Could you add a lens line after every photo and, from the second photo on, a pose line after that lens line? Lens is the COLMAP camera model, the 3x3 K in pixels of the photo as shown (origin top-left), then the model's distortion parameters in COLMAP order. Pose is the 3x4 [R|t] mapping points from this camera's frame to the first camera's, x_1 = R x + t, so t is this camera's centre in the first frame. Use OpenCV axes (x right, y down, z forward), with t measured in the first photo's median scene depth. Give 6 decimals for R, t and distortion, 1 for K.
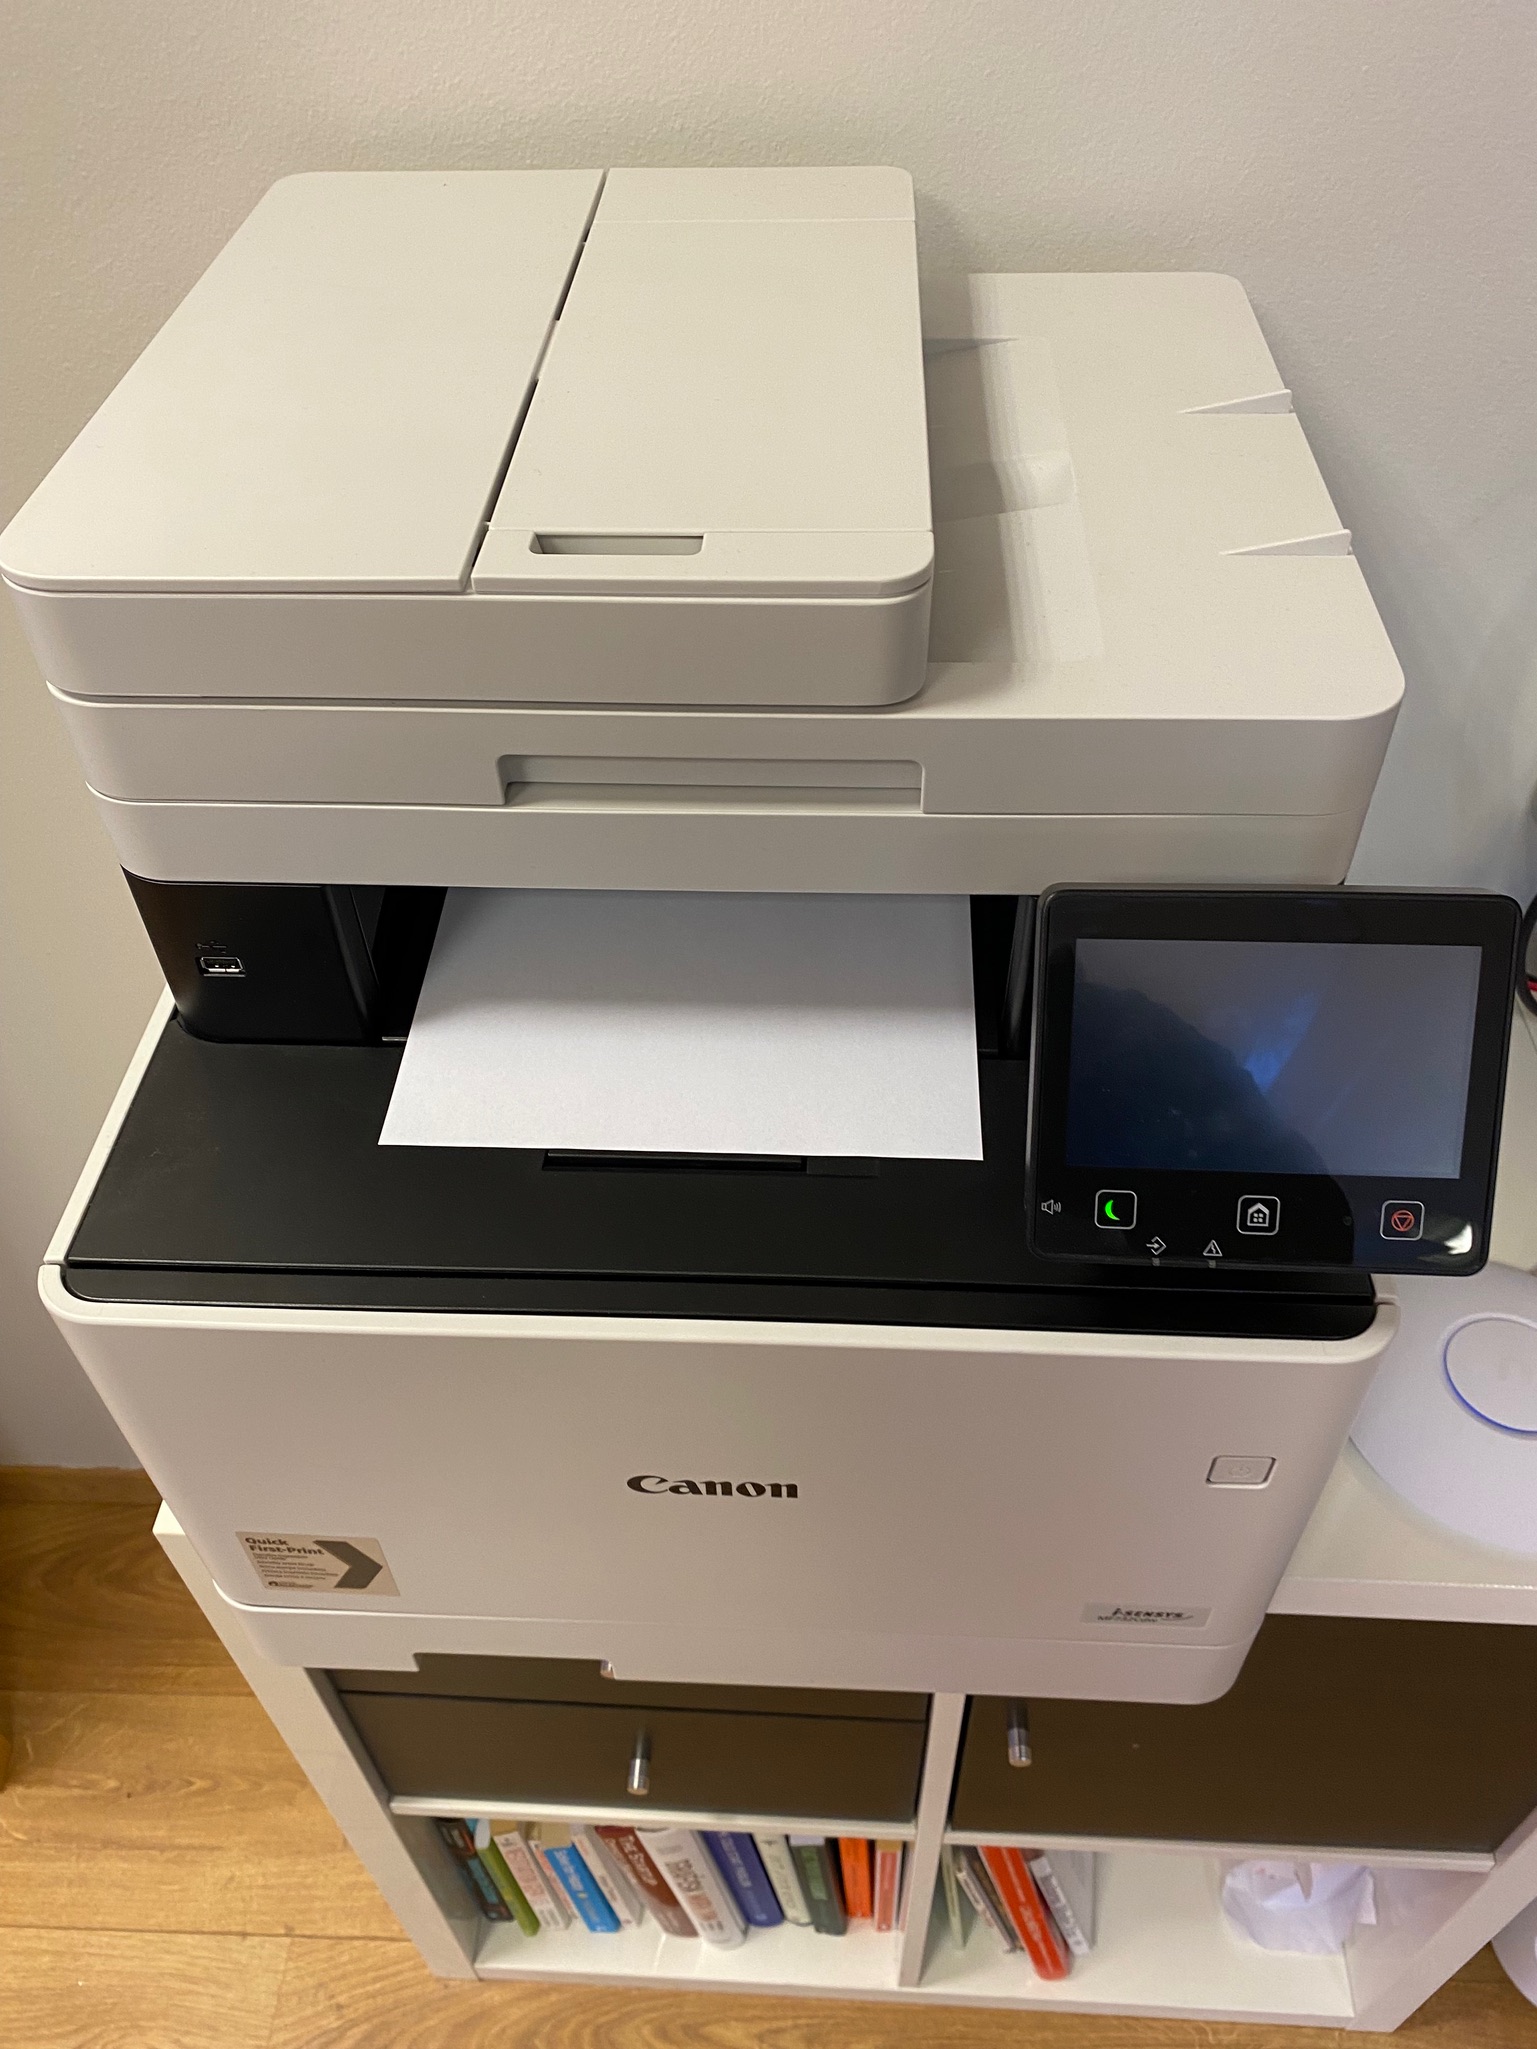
lens RADIAL K [[1552.4, 0, 757.9], [0, 1552.4, 1030.2], [0, 0, 1]] dist [0.030828, -0.029314]
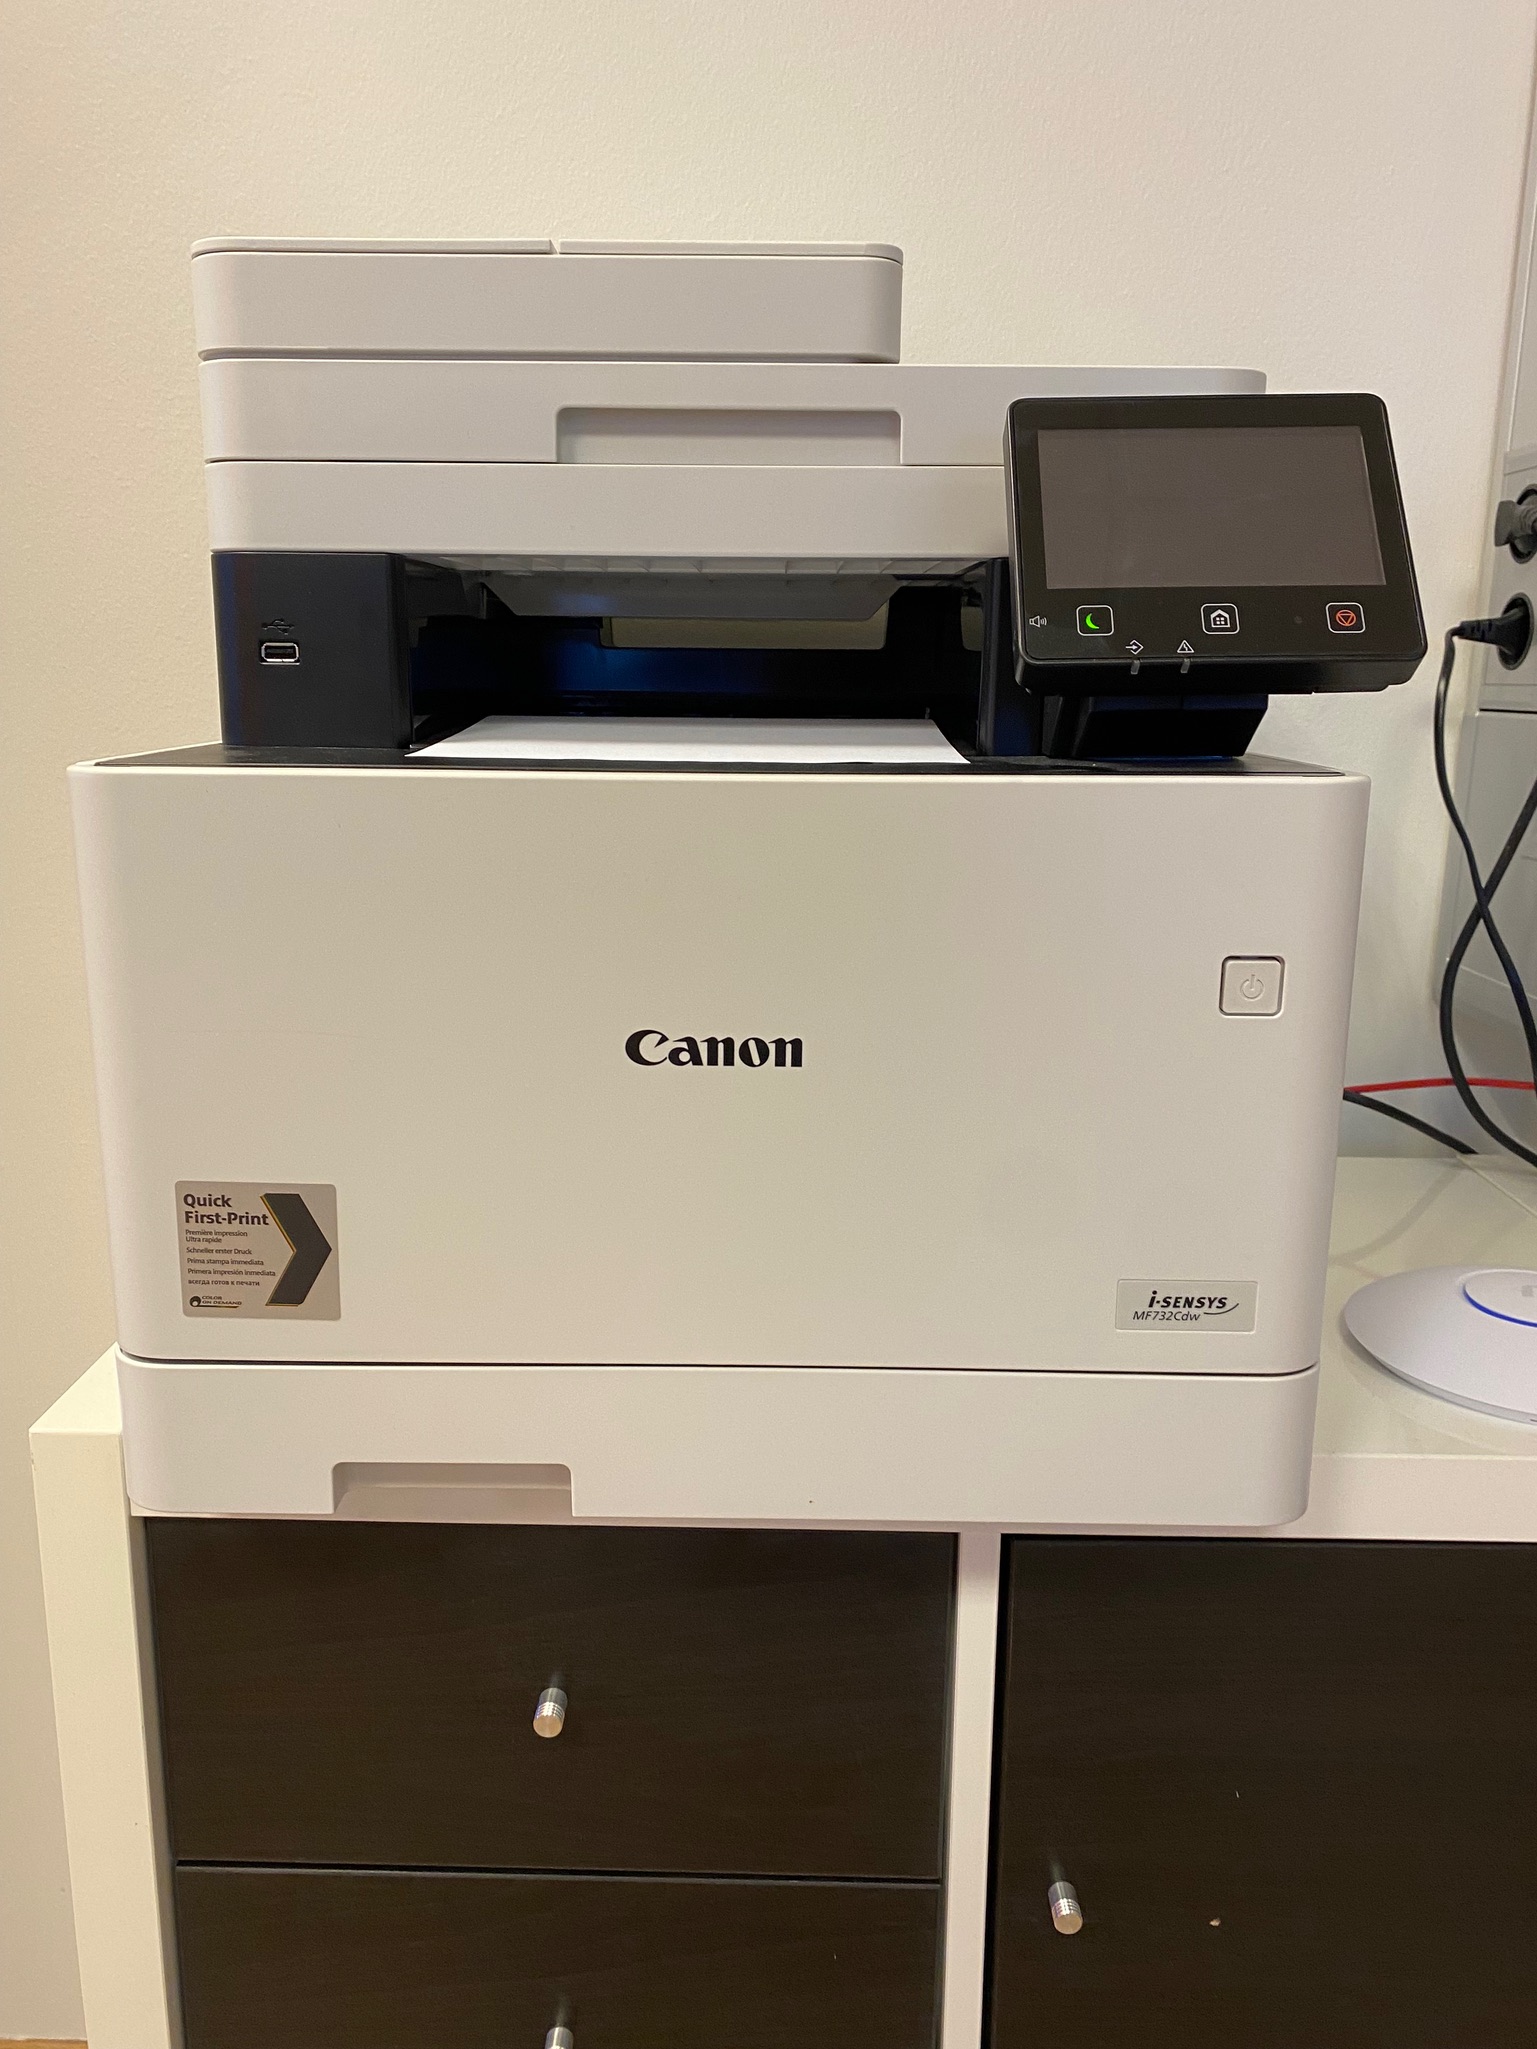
lens RADIAL K [[1552.4, 0, 777.3], [0, 1552.4, 1010.5], [0, 0, 1]] dist [0.030828, -0.029314]
pose [[0.998410, 0.025833, 0.050109, -0.038945], [0.005746, 0.837572, -0.546297, 0.794056], [-0.056082, 0.545716, 0.836091, 0.188751]]
